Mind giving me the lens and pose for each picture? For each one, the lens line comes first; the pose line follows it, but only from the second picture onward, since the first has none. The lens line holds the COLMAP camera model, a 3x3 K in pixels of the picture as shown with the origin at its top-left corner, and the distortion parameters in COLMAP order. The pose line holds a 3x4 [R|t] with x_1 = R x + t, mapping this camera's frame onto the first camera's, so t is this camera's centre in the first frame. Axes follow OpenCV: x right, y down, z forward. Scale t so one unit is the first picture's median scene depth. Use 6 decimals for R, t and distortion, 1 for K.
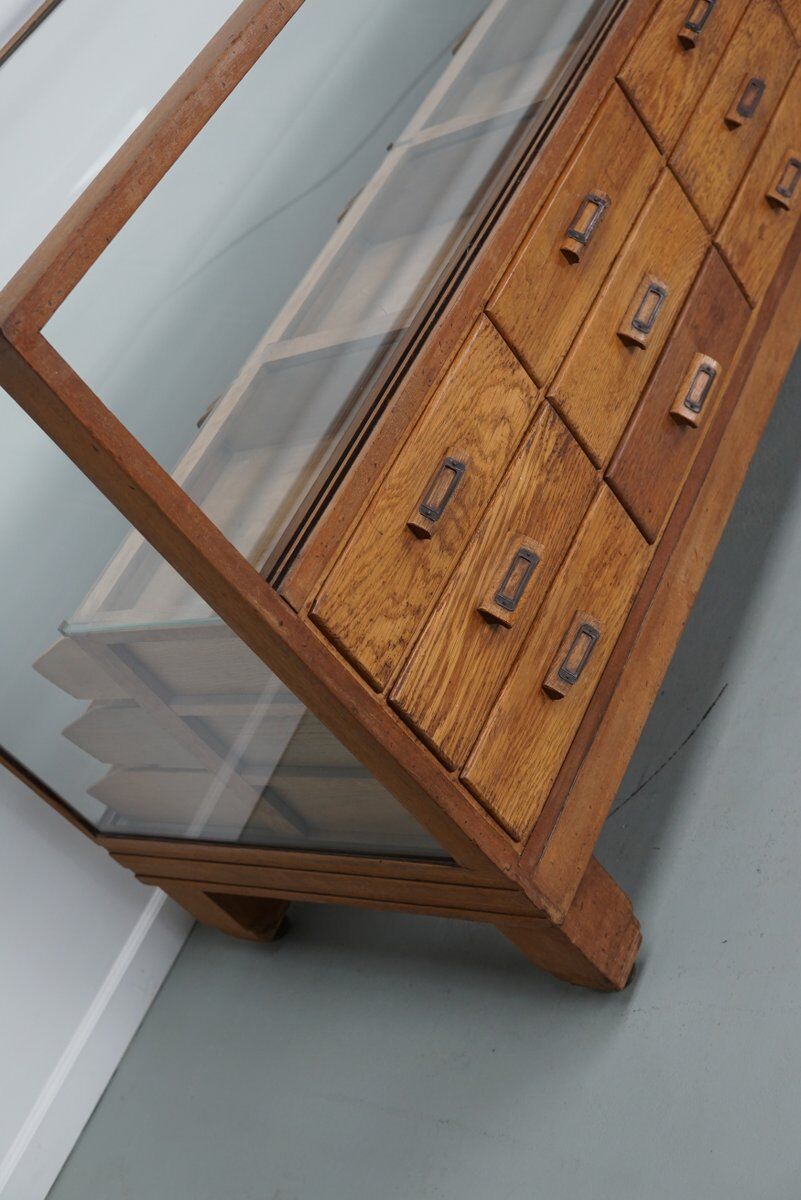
lens RADIAL K [[1555.2, 0, 400.5], [0, 1555.2, 600.0], [0, 0, 1]] dist [-0.148019, 0.316996]
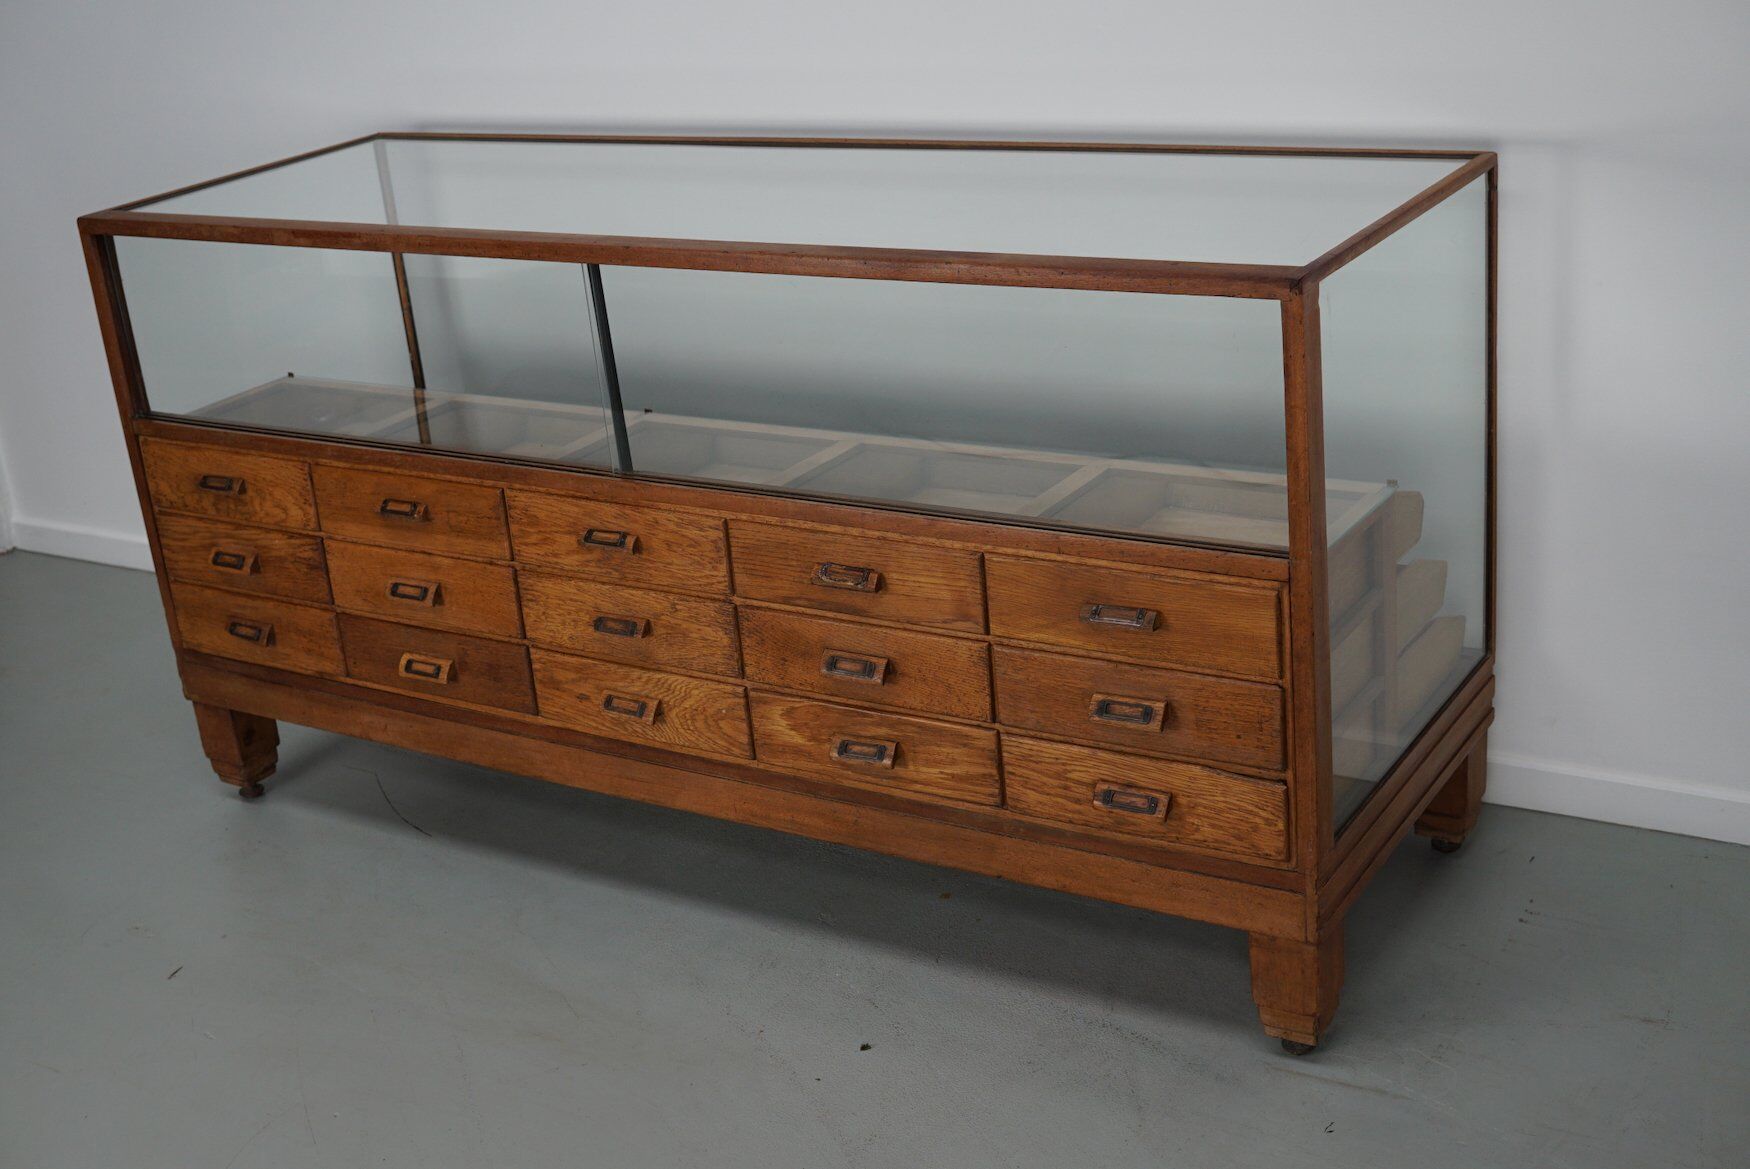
lens RADIAL K [[2268.0, 0, 875.0], [0, 2268.0, 584.5], [0, 0, 1]] dist [-0.148019, 0.316996]
pose [[-0.000944, 0.809267, -0.587441, 1.380878], [-0.553538, 0.488812, 0.674284, -1.835856], [0.832823, 0.325808, 0.447498, 0.476276]]
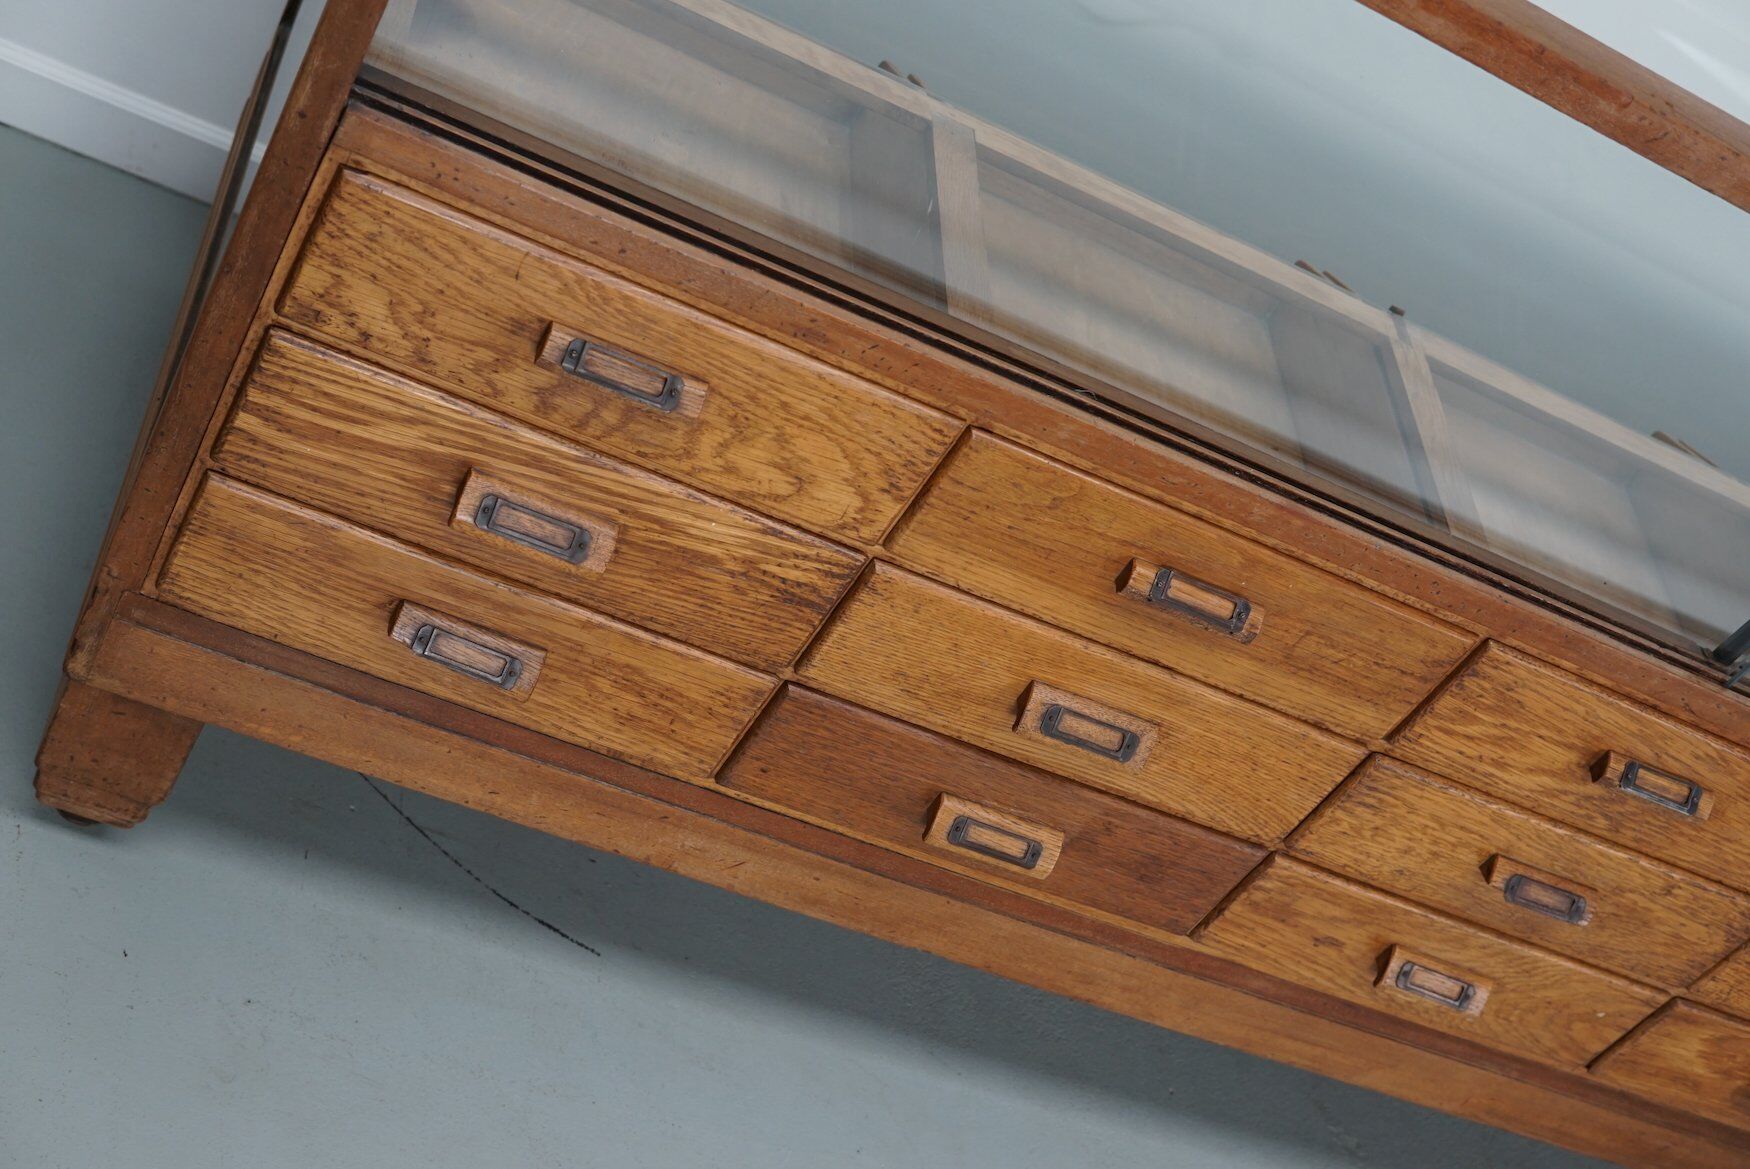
lens RADIAL K [[2268.0, 0, 875.0], [0, 2268.0, 584.5], [0, 0, 1]] dist [-0.148019, 0.316996]
pose [[0.112635, 0.992019, -0.056668, 0.151447], [-0.979599, 0.120416, 0.160891, -0.268256], [0.166431, 0.037390, 0.985344, 0.123571]]
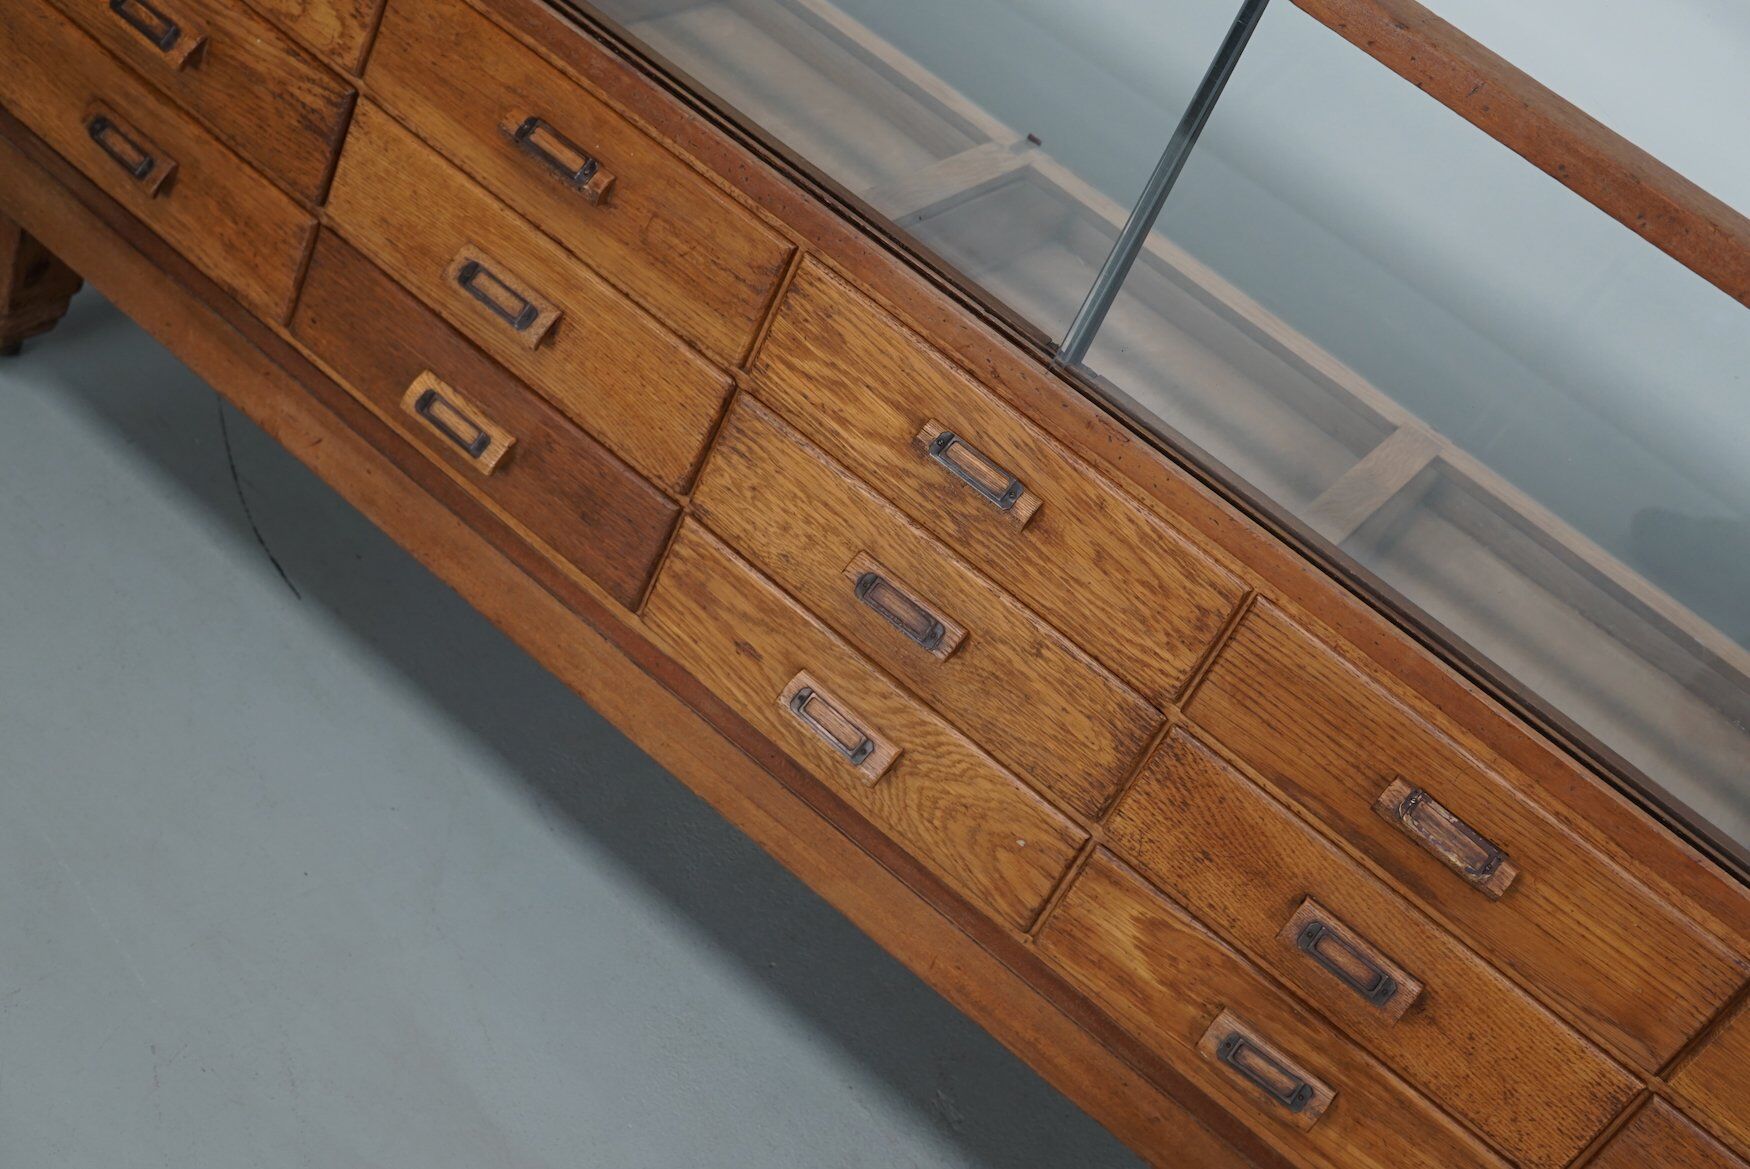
lens RADIAL K [[2268.0, 0, 875.0], [0, 2268.0, 584.5], [0, 0, 1]] dist [-0.148019, 0.316996]
pose [[-0.277881, 0.891539, -0.357689, 0.615663], [-0.800032, -0.008680, 0.599895, -0.969674], [0.531725, 0.452862, 0.715671, 0.452575]]
